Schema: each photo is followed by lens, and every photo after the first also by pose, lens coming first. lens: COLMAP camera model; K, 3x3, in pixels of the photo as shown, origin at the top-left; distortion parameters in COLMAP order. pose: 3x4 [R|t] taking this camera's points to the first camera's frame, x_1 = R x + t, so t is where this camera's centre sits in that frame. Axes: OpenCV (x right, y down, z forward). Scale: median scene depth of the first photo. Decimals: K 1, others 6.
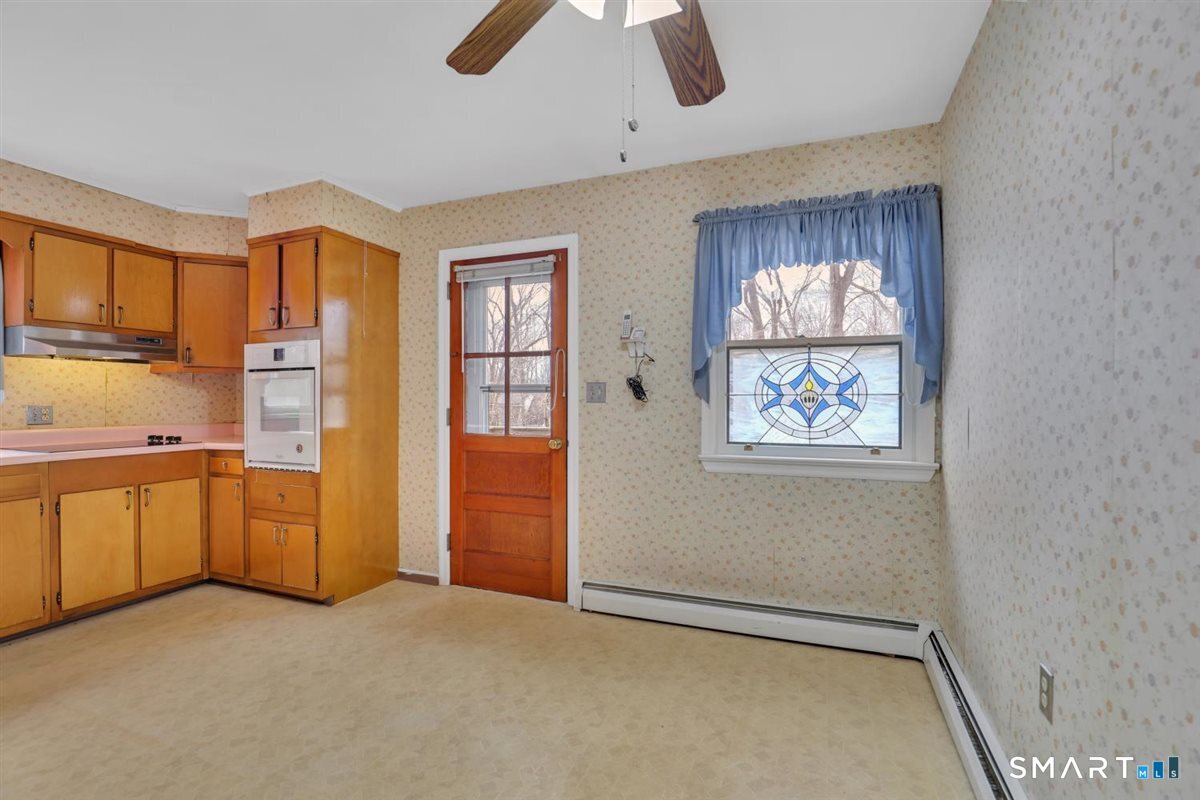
lens RADIAL K [[557.8, 0, 599.0], [0, 557.8, 394.3], [0, 0, 1]] dist [-0.041795, 0.008573]
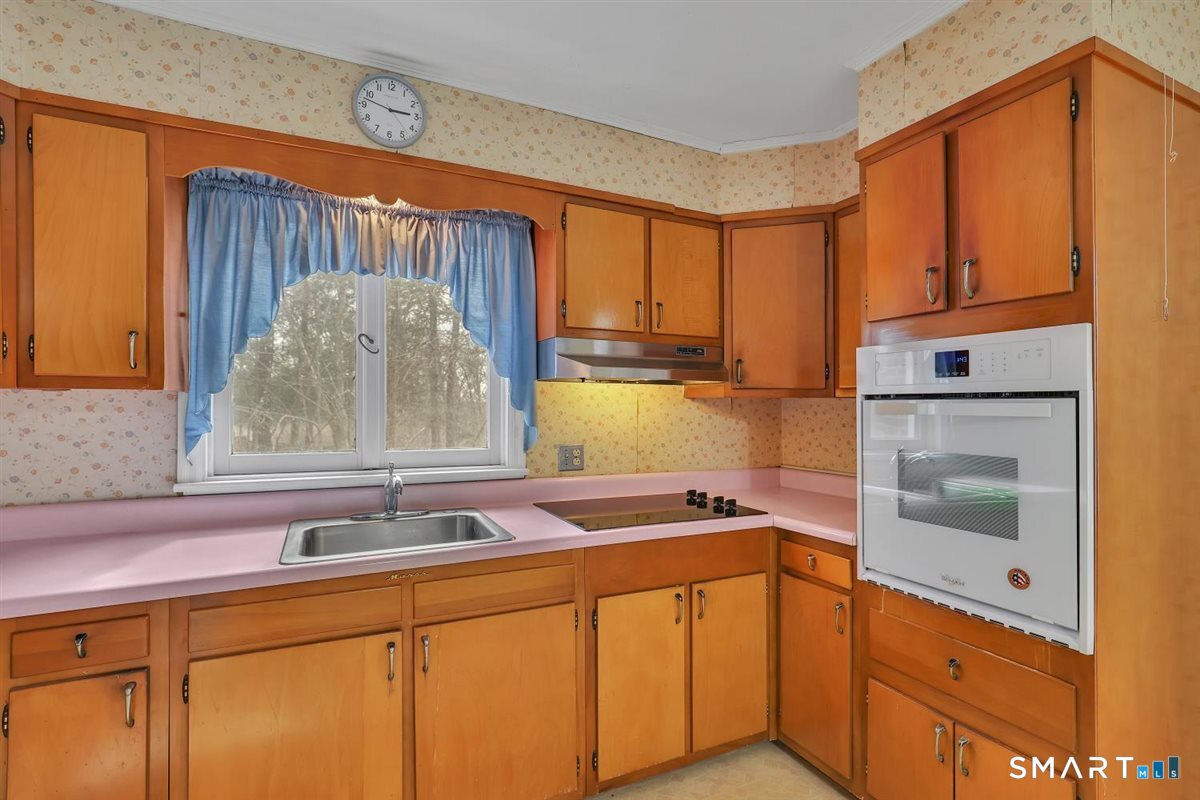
lens RADIAL K [[557.8, 0, 599.0], [0, 557.8, 394.3], [0, 0, 1]] dist [-0.041795, 0.008573]
pose [[0.741151, -0.008461, -0.671285, -0.473015], [0.000872, 0.999932, -0.011641, -0.039642], [0.671337, 0.008042, 0.741108, 0.436042]]
